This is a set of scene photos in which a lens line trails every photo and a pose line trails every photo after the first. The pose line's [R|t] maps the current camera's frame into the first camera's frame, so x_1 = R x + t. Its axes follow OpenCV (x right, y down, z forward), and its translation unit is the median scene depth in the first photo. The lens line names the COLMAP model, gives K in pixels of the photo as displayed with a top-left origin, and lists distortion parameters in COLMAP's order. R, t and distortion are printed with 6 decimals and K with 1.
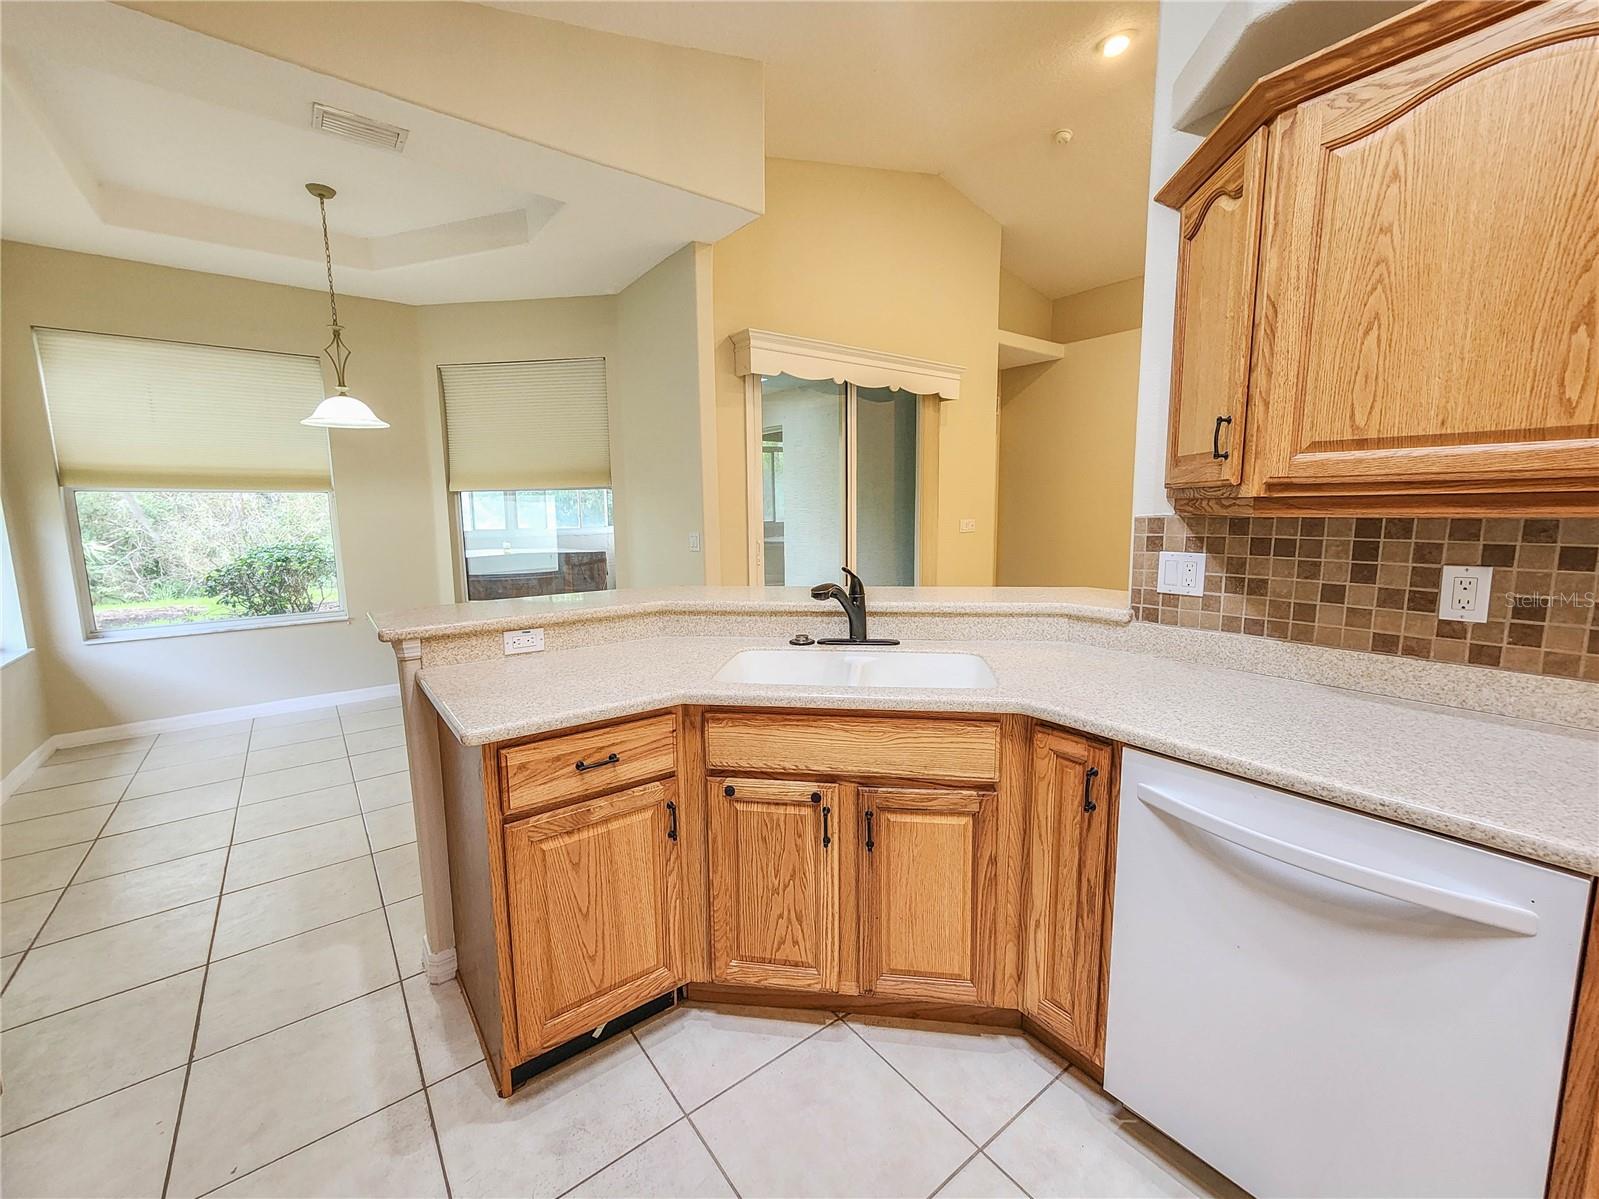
lens RADIAL K [[656.9, 0, 799.2], [0, 656.9, 593.8], [0, 0, 1]] dist [0.006537, 0.000415]
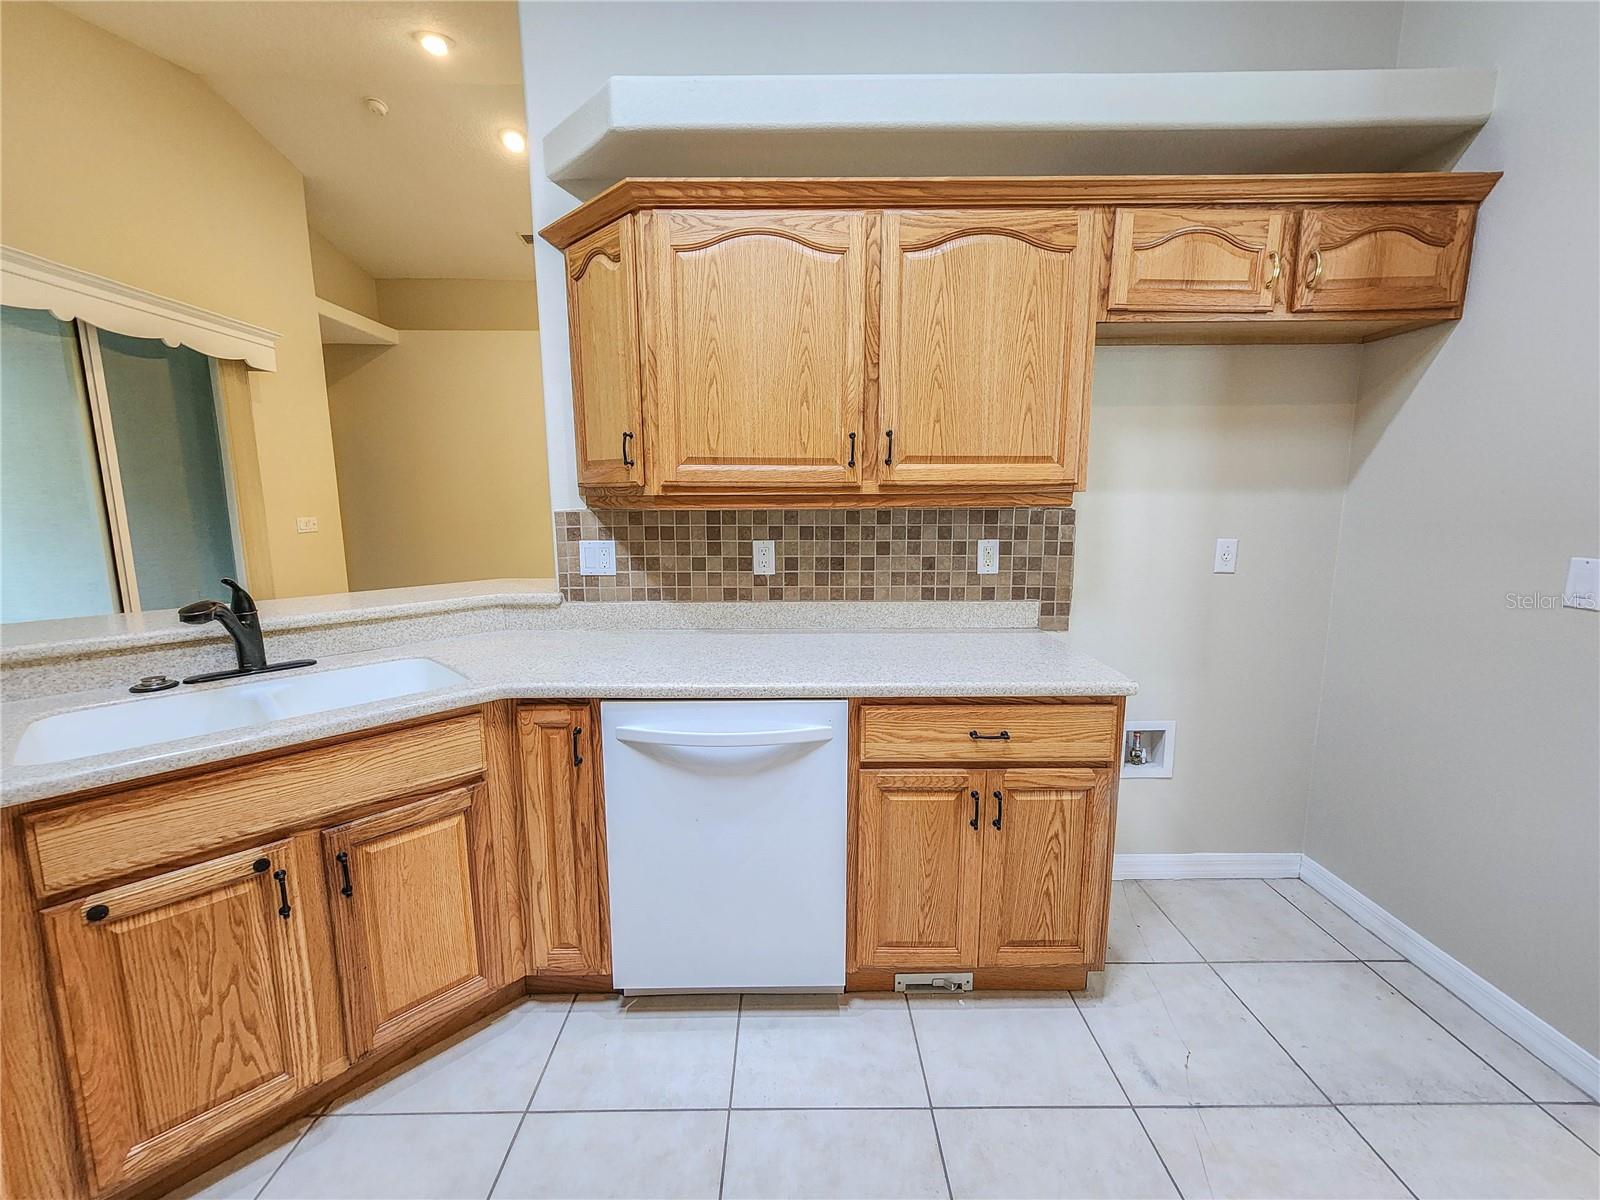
lens RADIAL K [[653.5, 0, 798.2], [0, 653.5, 593.5], [0, 0, 1]] dist [0.003629, 0.000120]
pose [[0.598501, -0.108271, 0.793772, -0.180686], [0.103141, 0.992993, 0.057677, 0.003175], [-0.794455, 0.047351, 0.605475, -0.017807]]
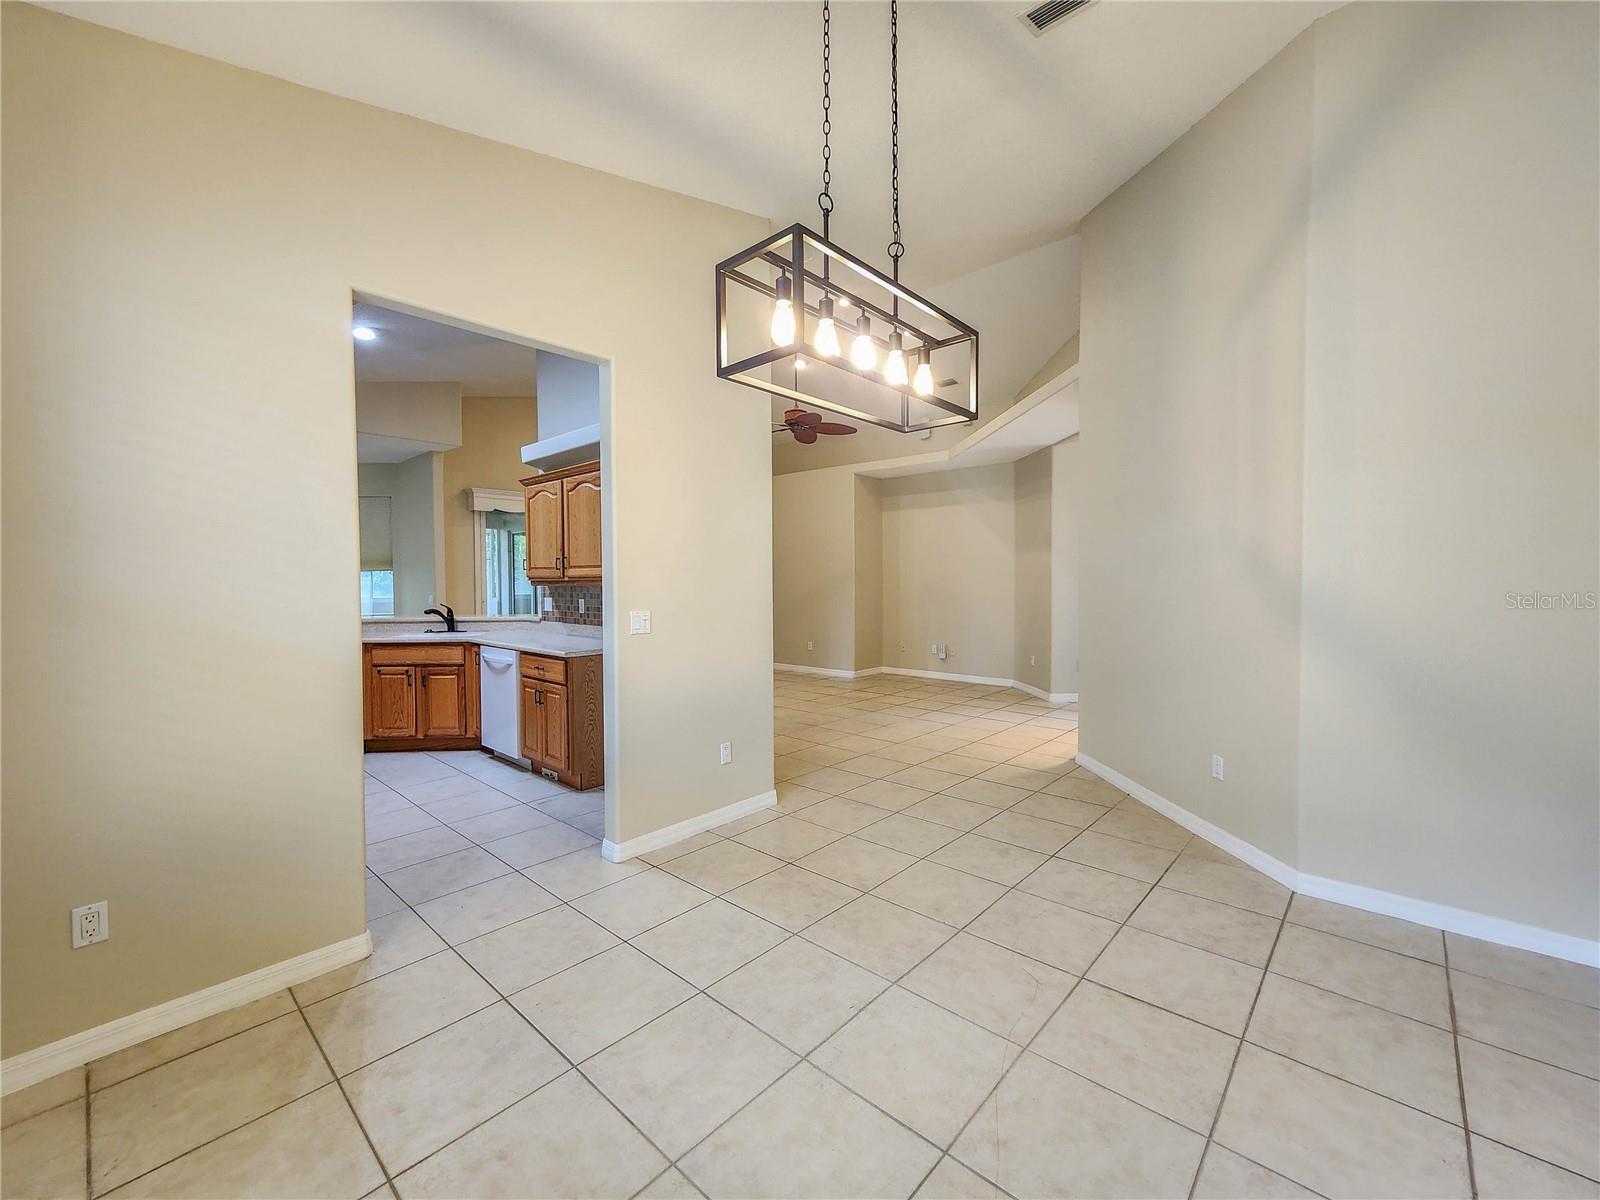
lens RADIAL K [[657.3, 0, 799.7], [0, 657.3, 594.3], [0, 0, 1]] dist [0.006537, 0.000415]
pose [[0.983564, 0.003025, 0.180533, 1.345699], [0.017431, 0.993599, -0.111616, 0.329186], [-0.179715, 0.112928, 0.977215, -2.572372]]
